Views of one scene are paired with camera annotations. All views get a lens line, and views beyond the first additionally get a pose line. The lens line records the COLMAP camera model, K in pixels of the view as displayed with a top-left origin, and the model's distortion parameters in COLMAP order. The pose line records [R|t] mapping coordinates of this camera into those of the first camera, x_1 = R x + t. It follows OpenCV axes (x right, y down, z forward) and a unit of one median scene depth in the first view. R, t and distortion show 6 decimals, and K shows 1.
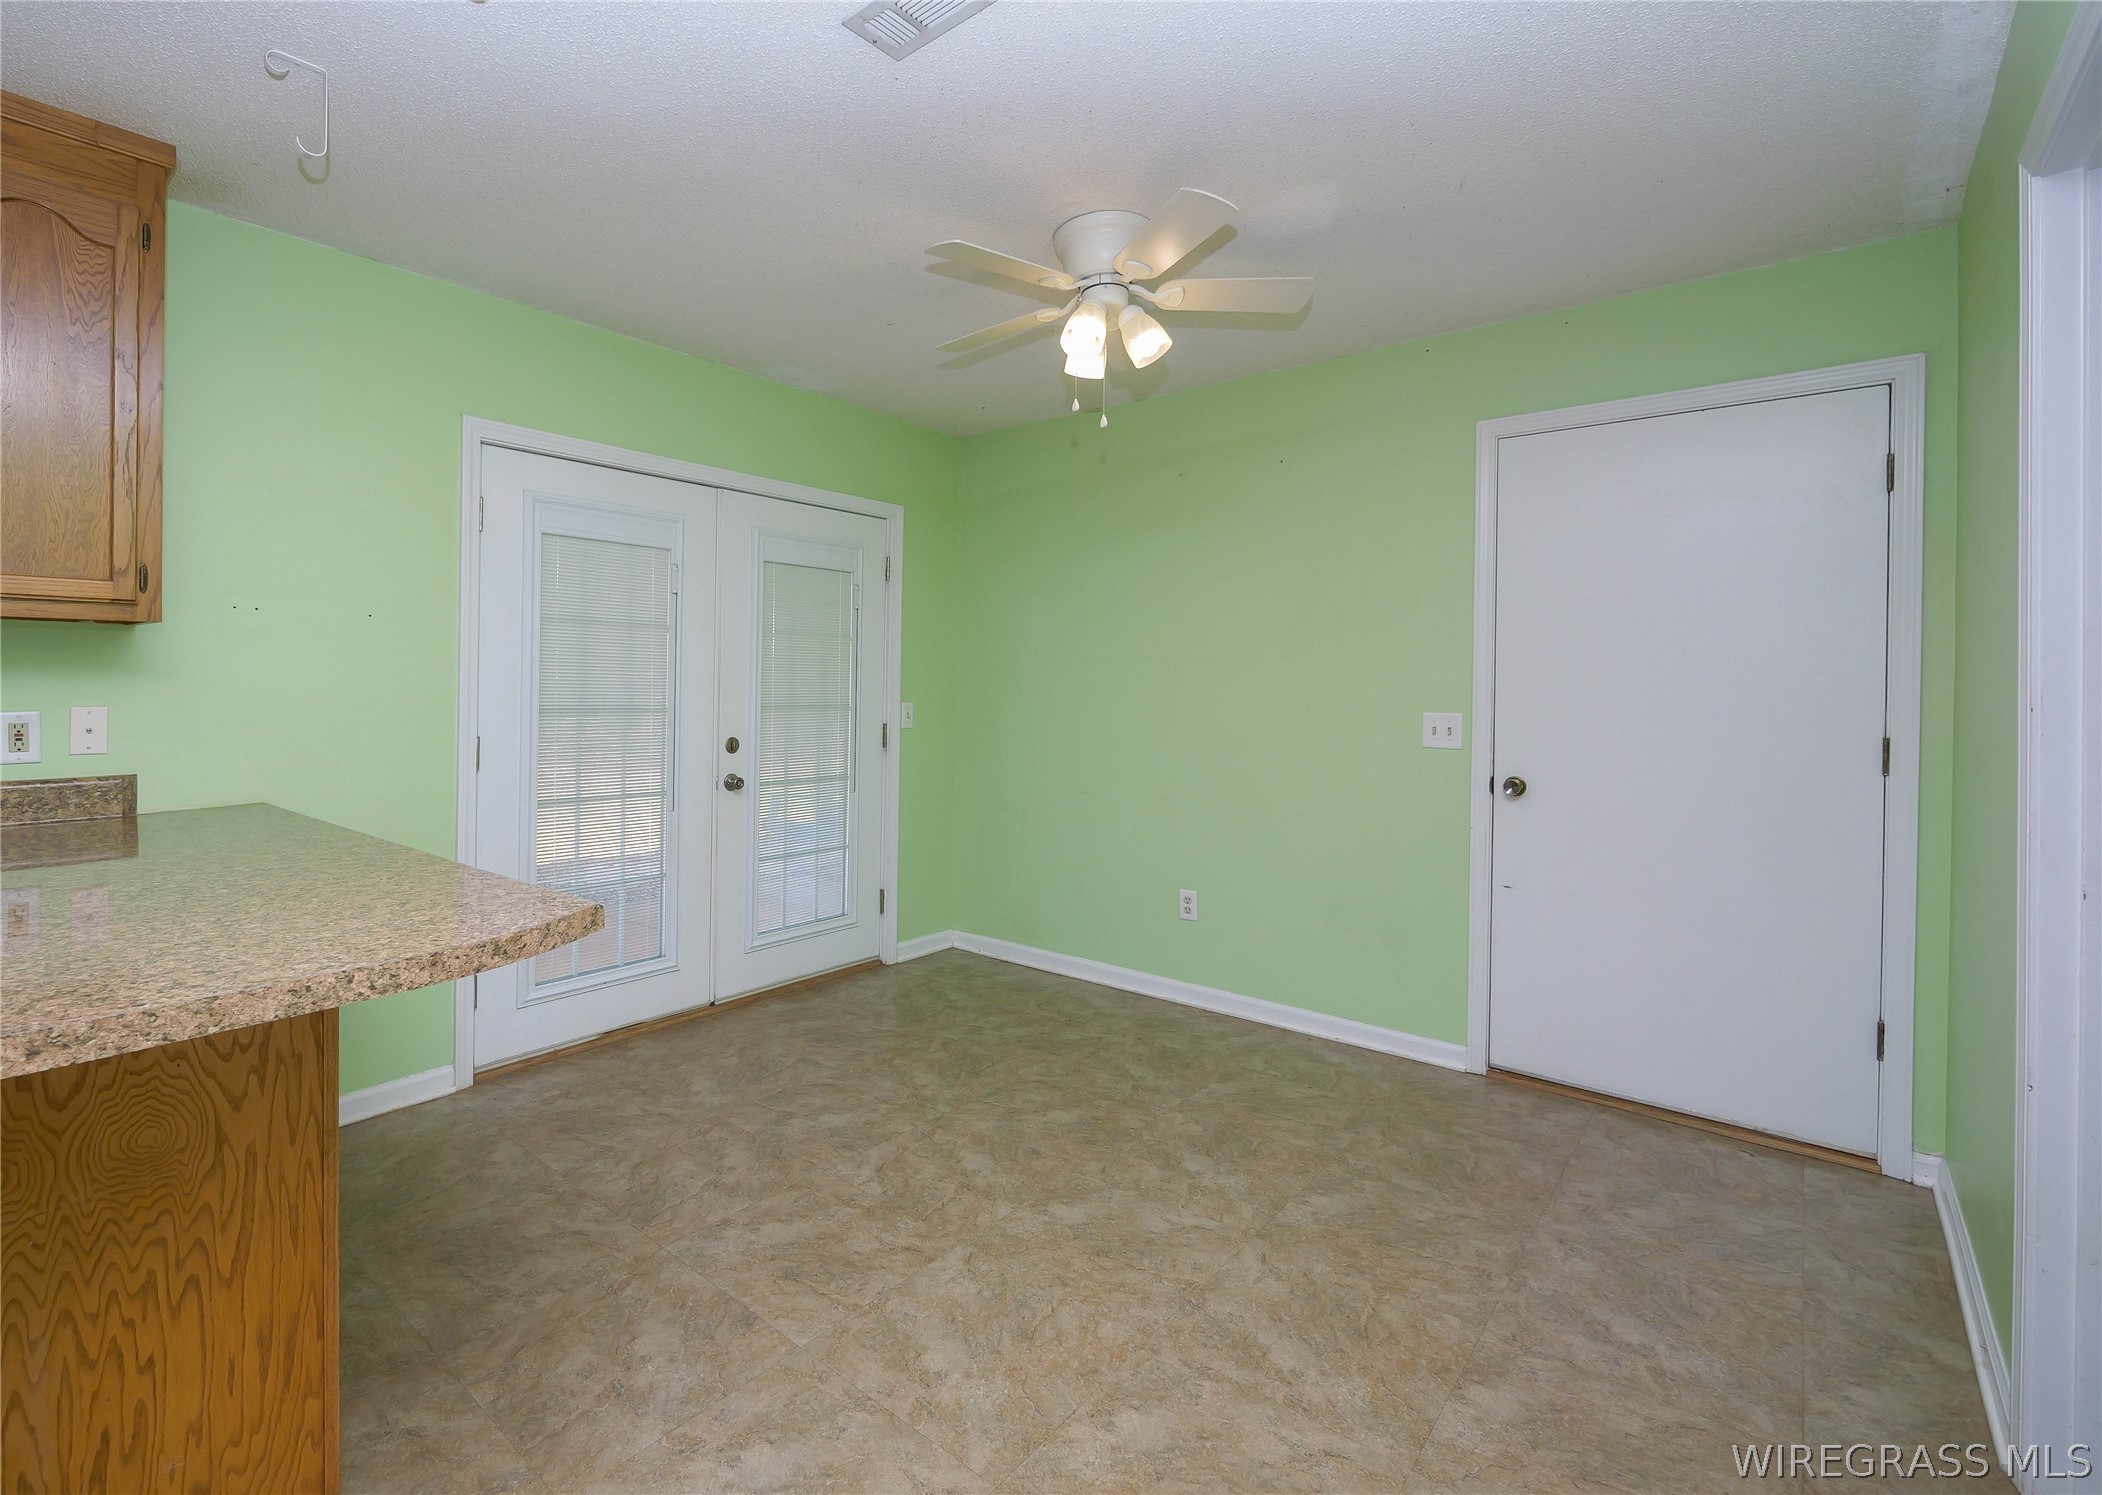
lens RADIAL K [[906.2, 0, 1047.6], [0, 906.2, 698.9], [0, 0, 1]] dist [-0.000062, -0.000258]
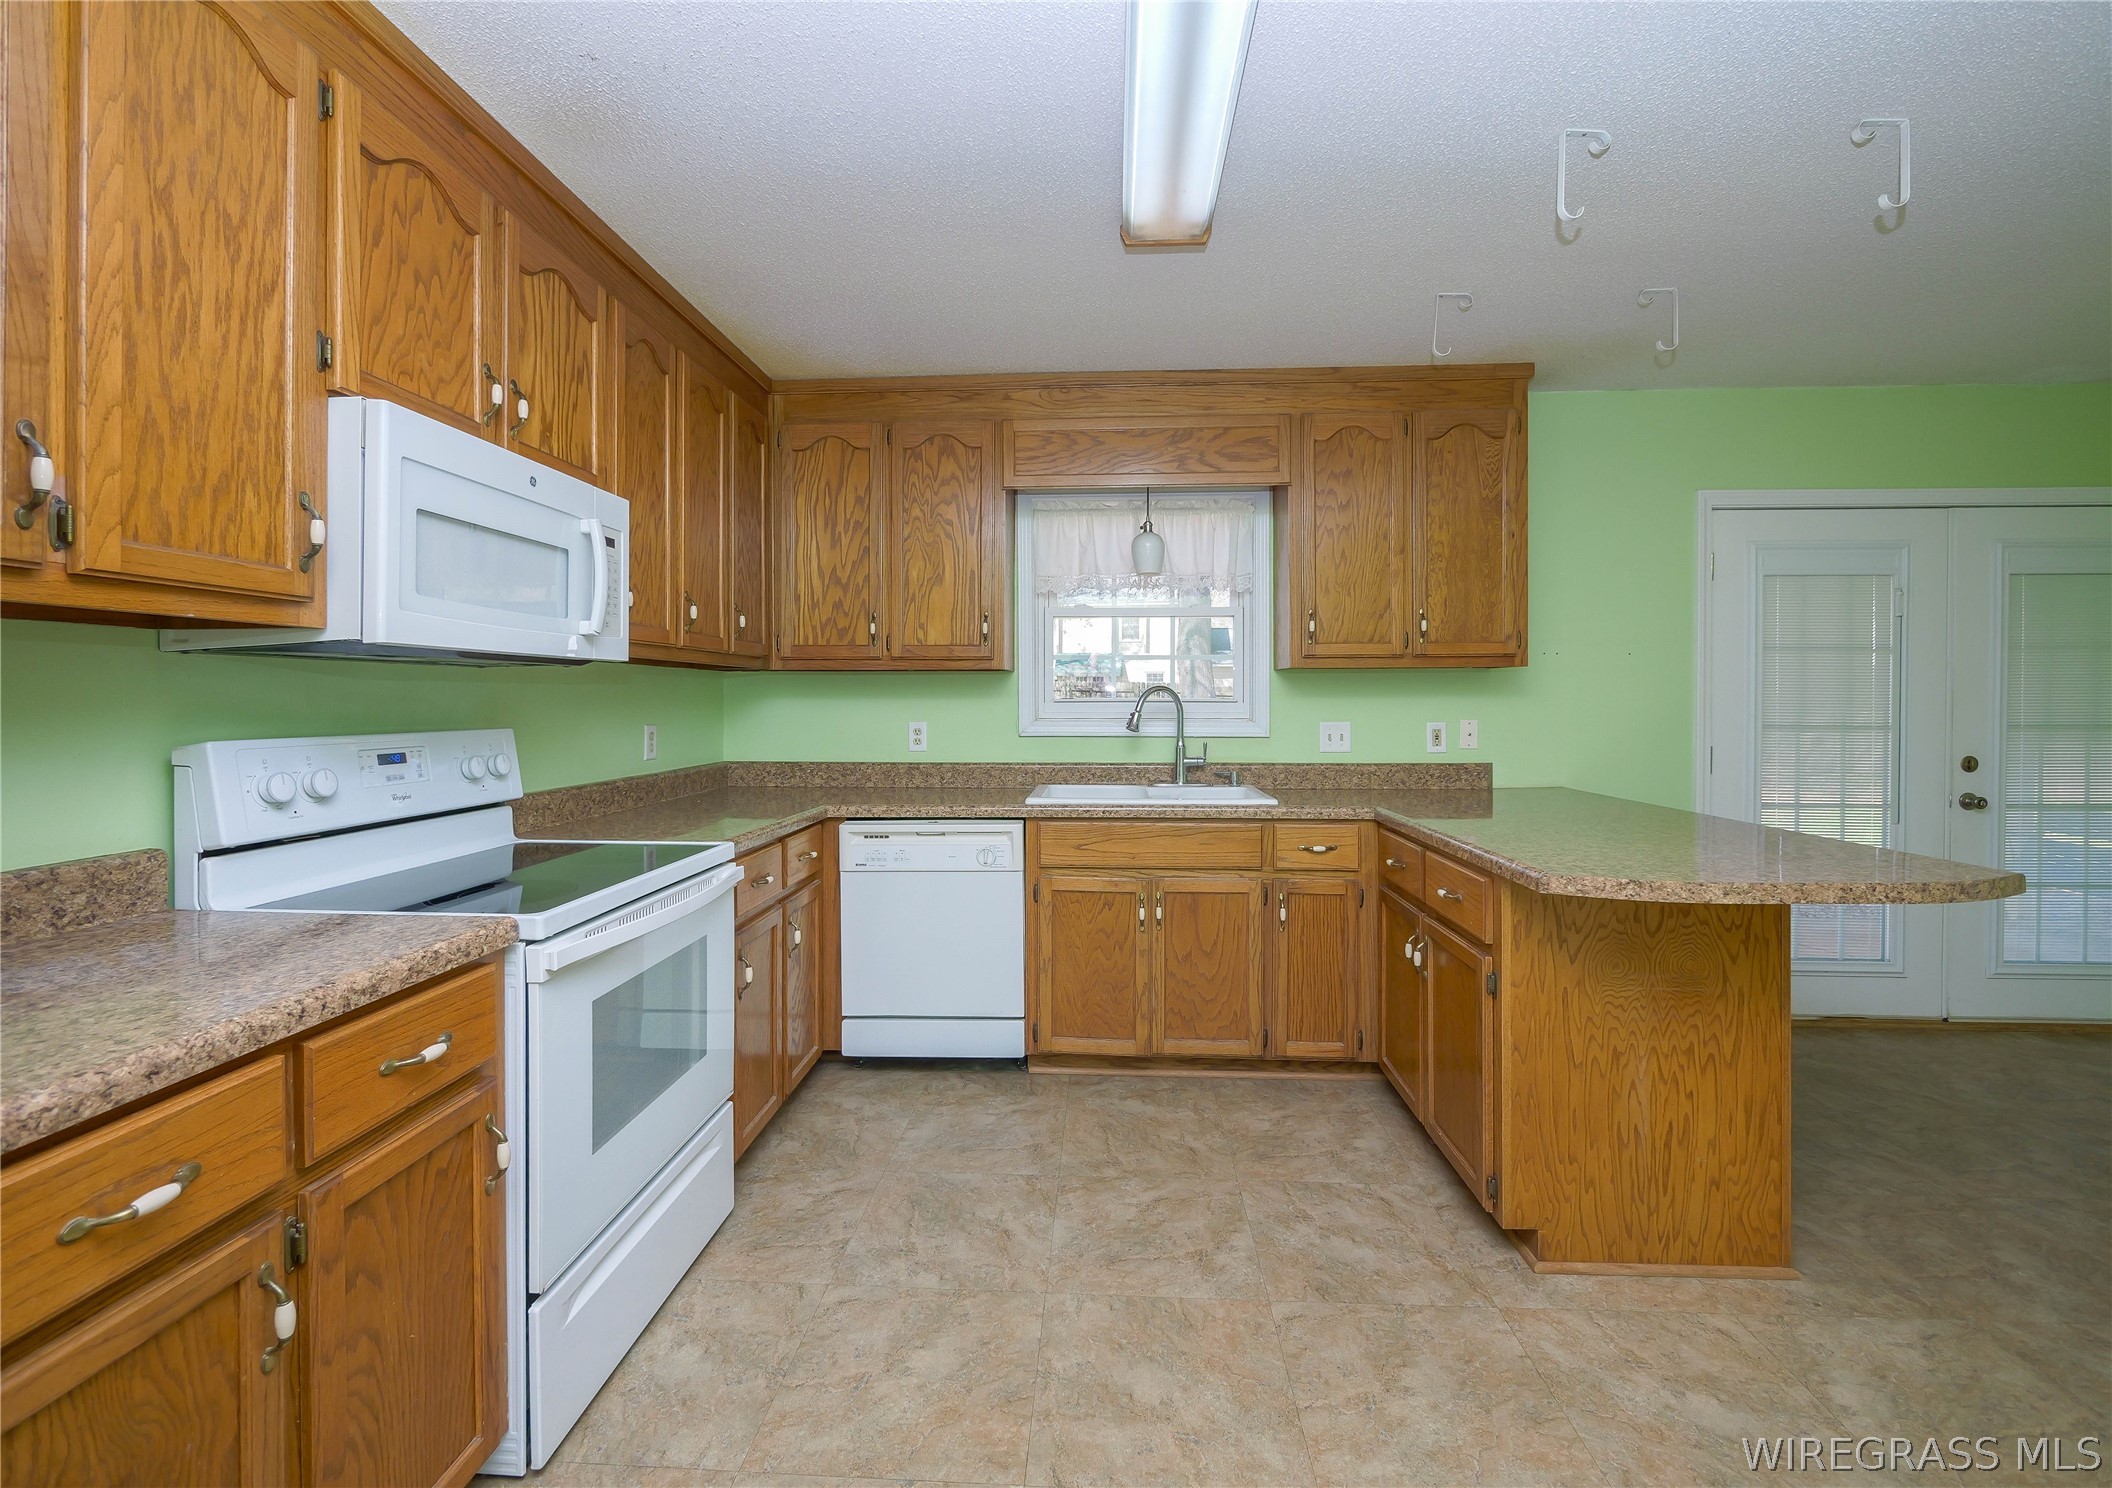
lens RADIAL K [[924.7, 0, 1057.6], [0, 924.7, 702.7], [0, 0, 1]] dist [-0.003565, -0.000565]
pose [[0.561972, -0.006649, -0.827130, -0.186318], [-0.004292, 0.999931, -0.010953, -0.001679], [0.827145, 0.009705, 0.561904, -0.977593]]
